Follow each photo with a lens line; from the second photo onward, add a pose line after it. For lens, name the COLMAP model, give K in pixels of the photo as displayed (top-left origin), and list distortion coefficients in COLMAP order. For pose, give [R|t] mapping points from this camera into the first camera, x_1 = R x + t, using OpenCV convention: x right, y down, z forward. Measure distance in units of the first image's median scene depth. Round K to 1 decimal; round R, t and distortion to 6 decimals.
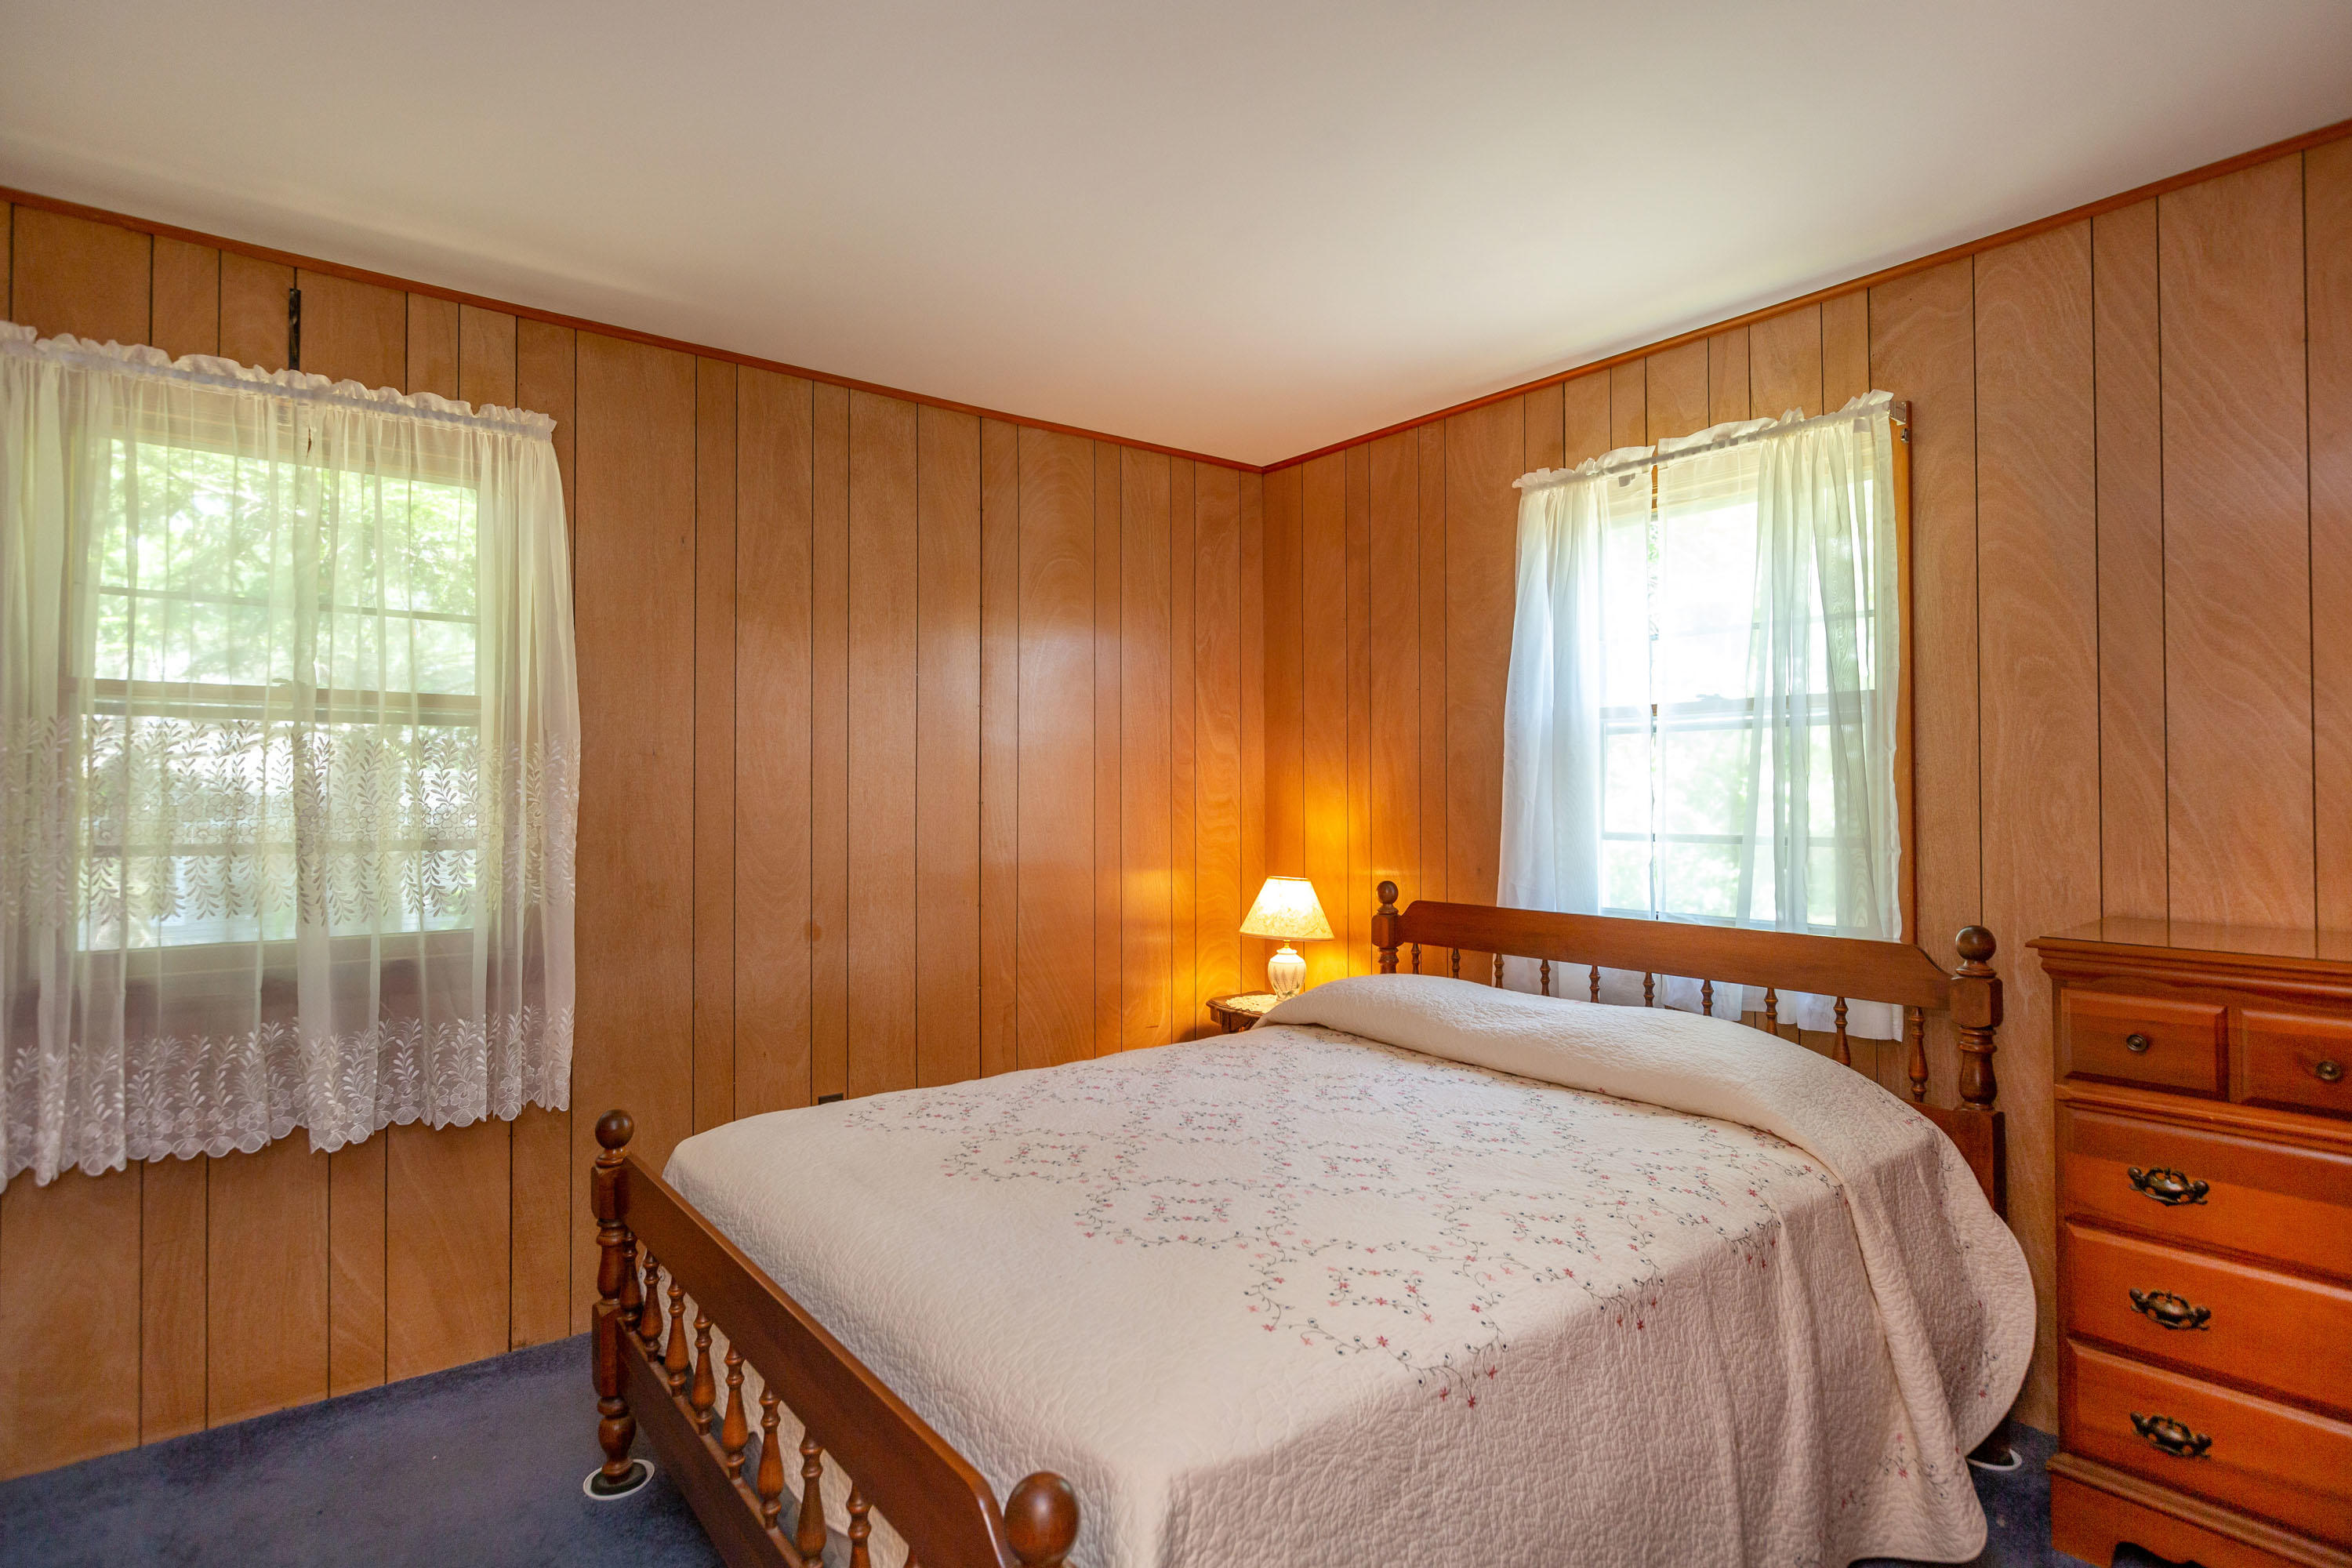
lens RADIAL K [[1206.4, 0, 1172.1], [0, 1206.4, 784.2], [0, 0, 1]] dist [0.019355, -0.000479]
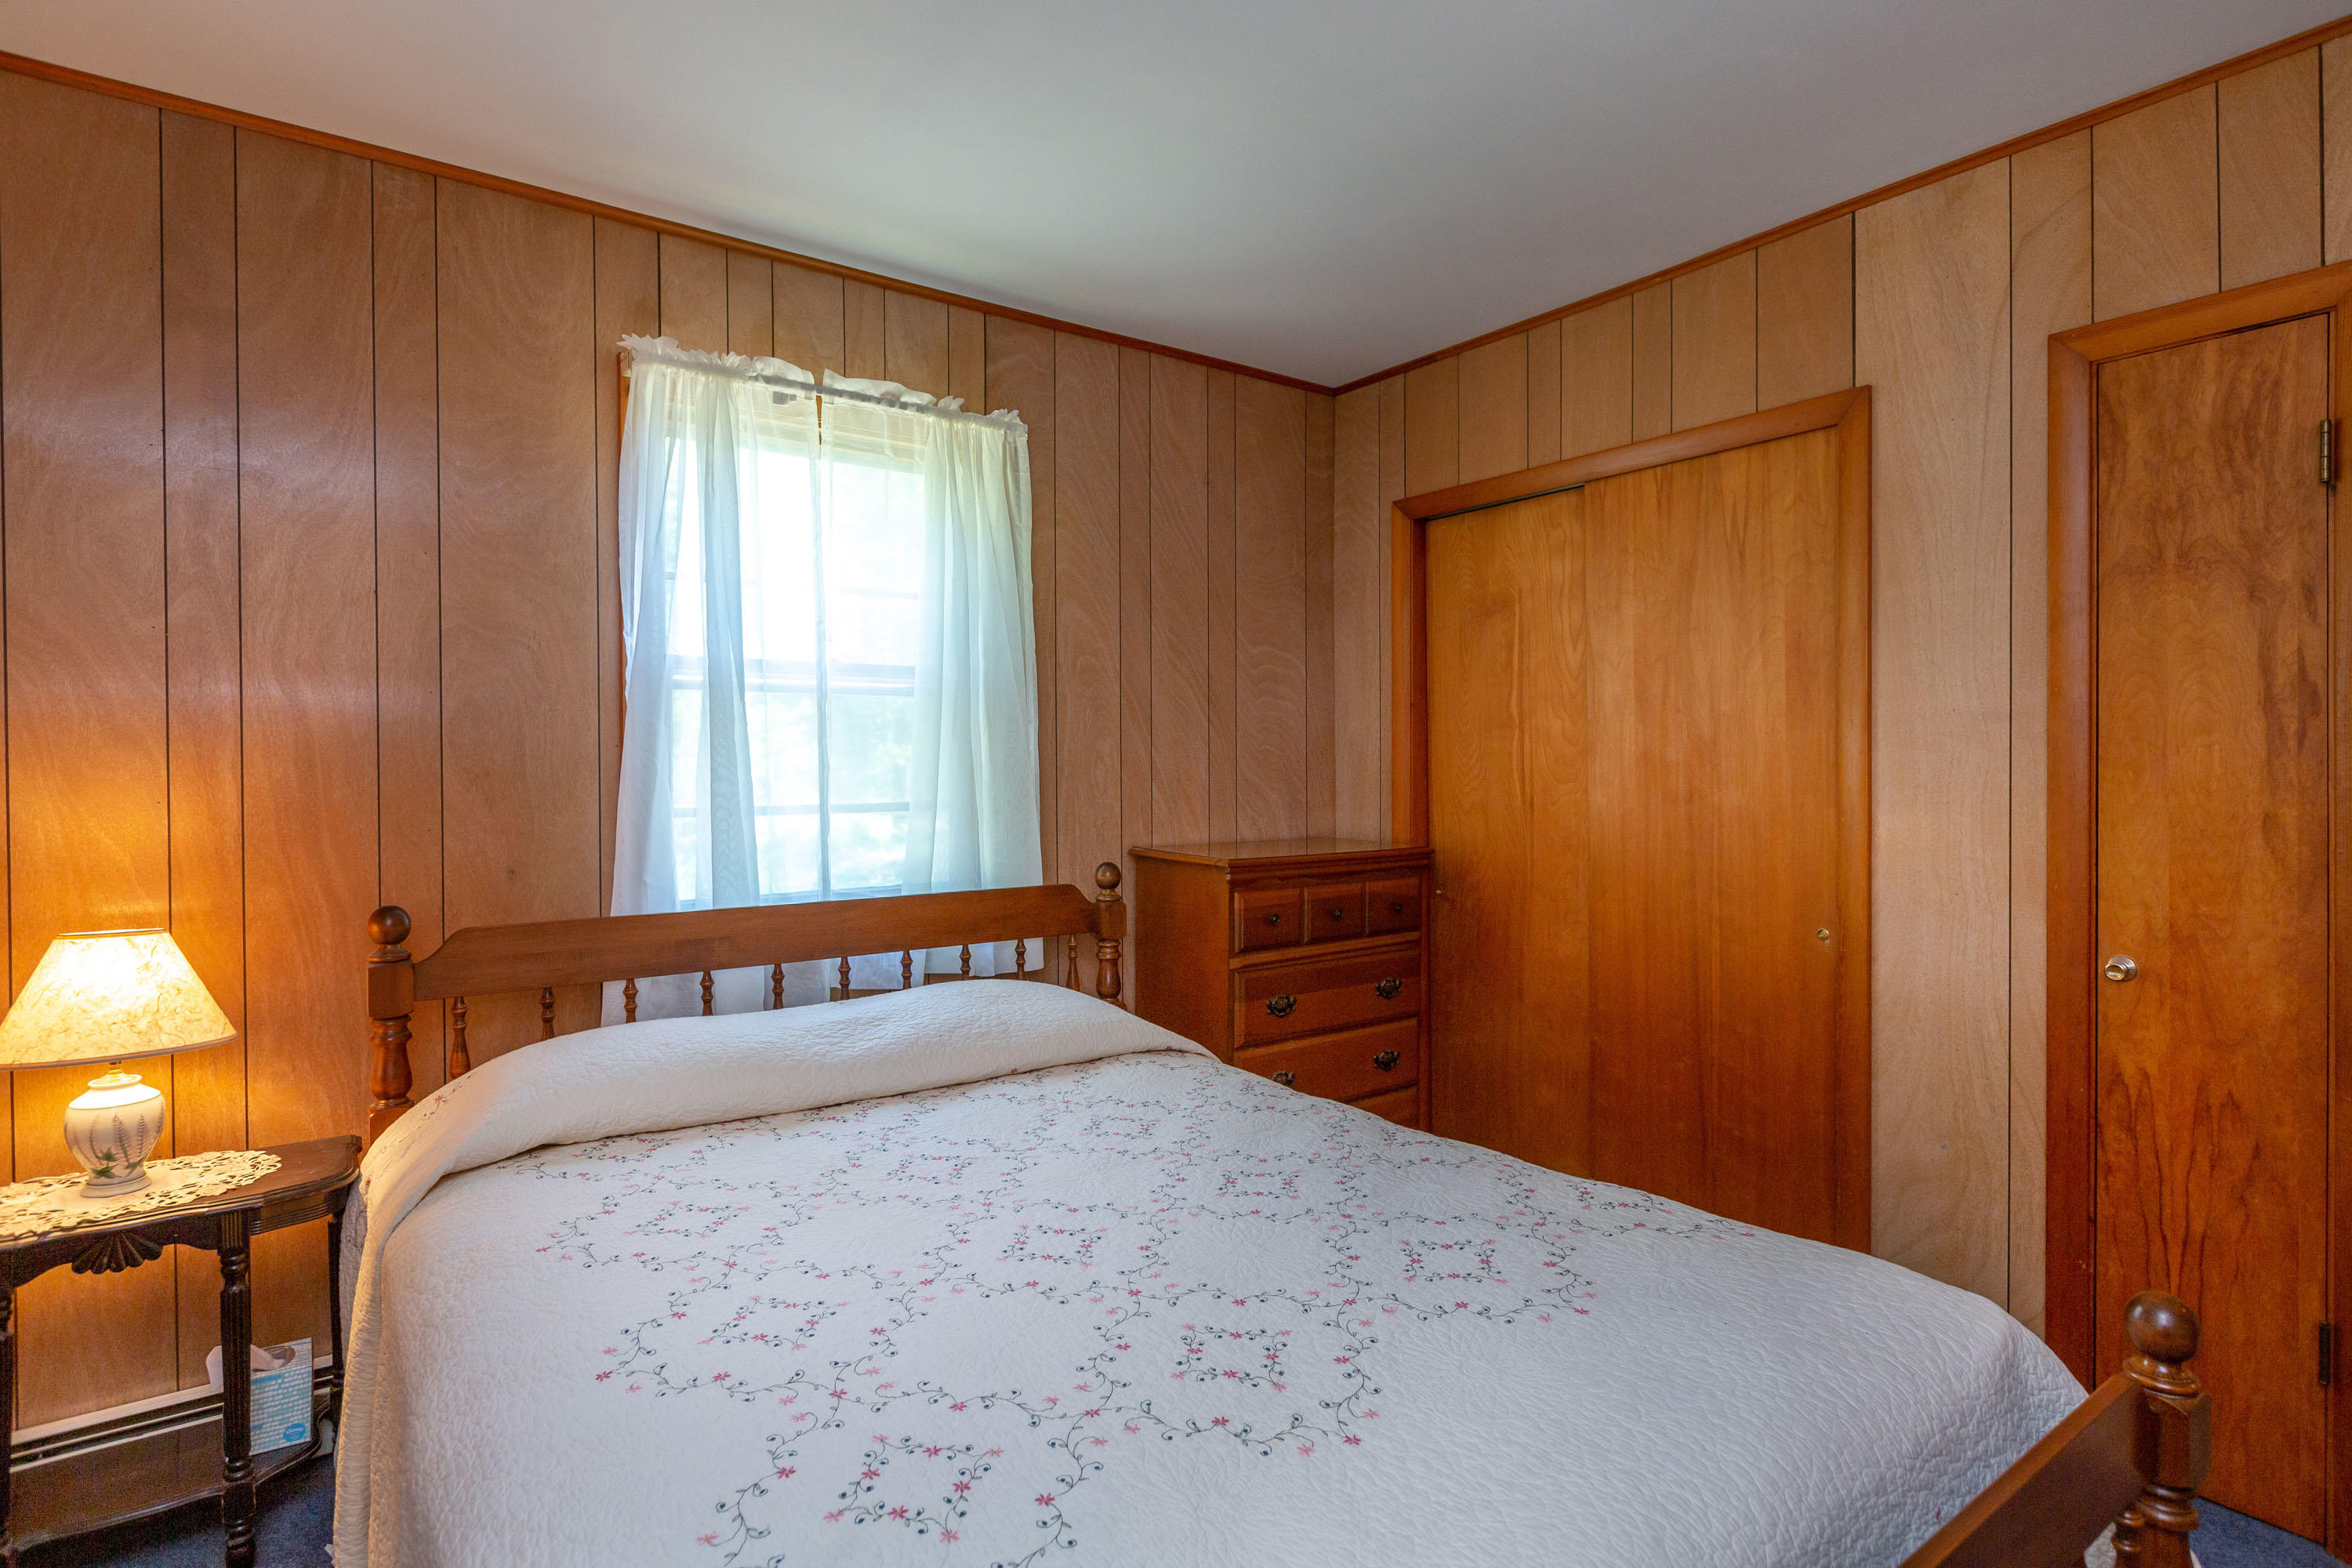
lens RADIAL K [[1206.4, 0, 1172.2], [0, 1206.4, 772.9], [0, 0, 1]] dist [0.019355, -0.000479]
pose [[0.044948, -0.003194, 0.998984, -0.491101], [-0.001129, 0.999994, 0.003248, 0.013544], [-0.998989, -0.001274, 0.044944, 0.702058]]
